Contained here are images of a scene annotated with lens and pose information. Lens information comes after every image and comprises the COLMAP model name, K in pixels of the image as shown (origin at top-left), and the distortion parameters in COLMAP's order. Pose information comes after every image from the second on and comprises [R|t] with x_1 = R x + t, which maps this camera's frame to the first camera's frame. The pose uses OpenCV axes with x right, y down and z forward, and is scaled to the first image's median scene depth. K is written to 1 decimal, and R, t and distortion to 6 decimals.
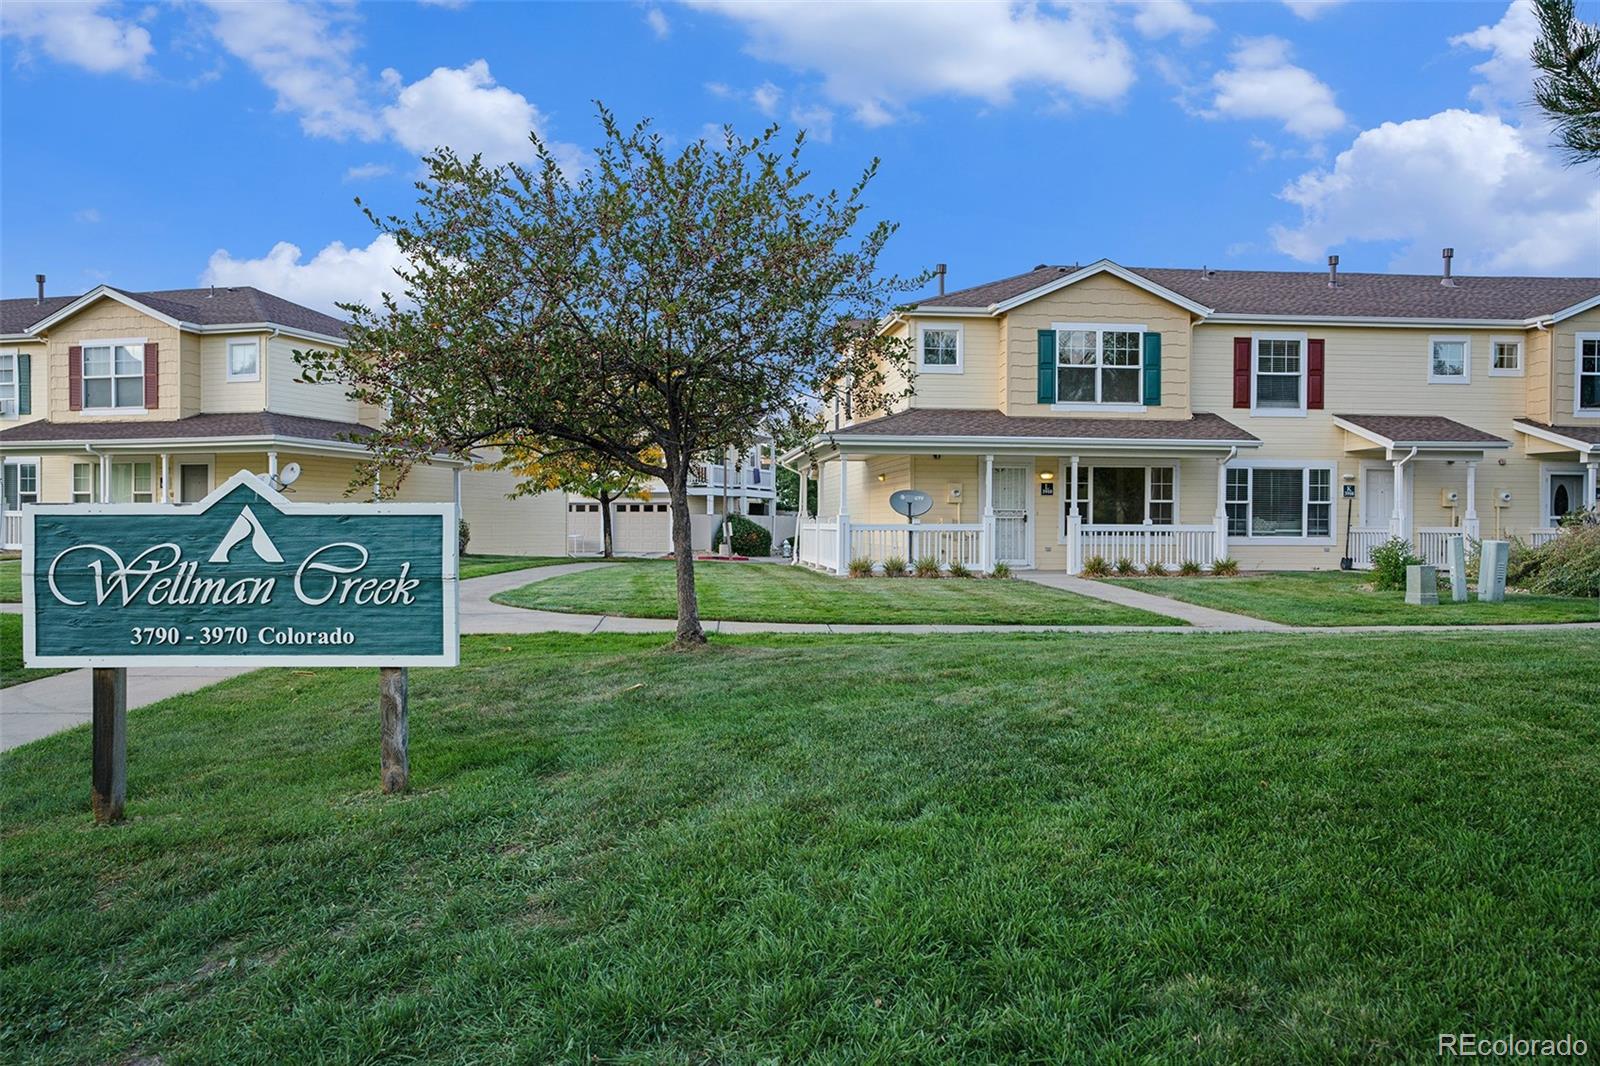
lens RADIAL K [[1285.7, 0, 776.1], [0, 1285.7, 543.8], [0, 0, 1]] dist [0.025960, 0.001735]
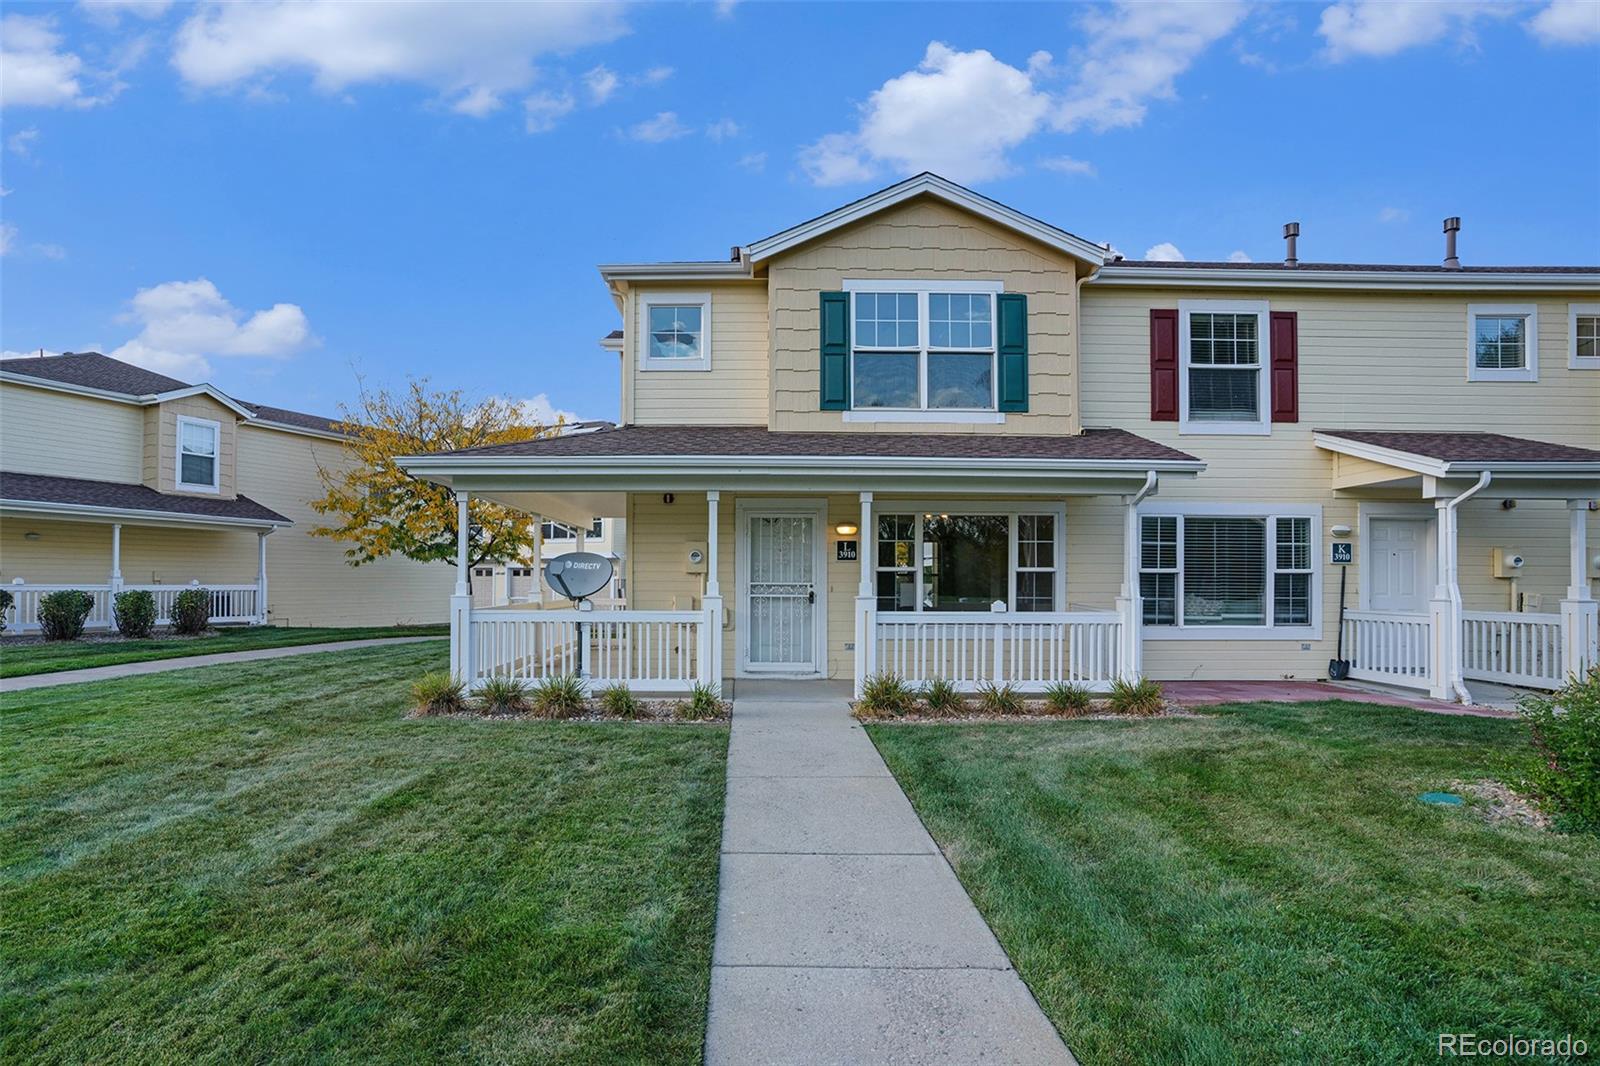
lens RADIAL K [[814.1, 0, 738.5], [0, 814.1, 580.5], [0, 0, 1]] dist [-0.049691, 0.006395]
pose [[0.991311, -0.000042, -0.131540, 0.207195], [-0.001795, 0.999903, -0.013847, -0.021903], [0.131527, 0.013963, 0.991214, 0.589357]]
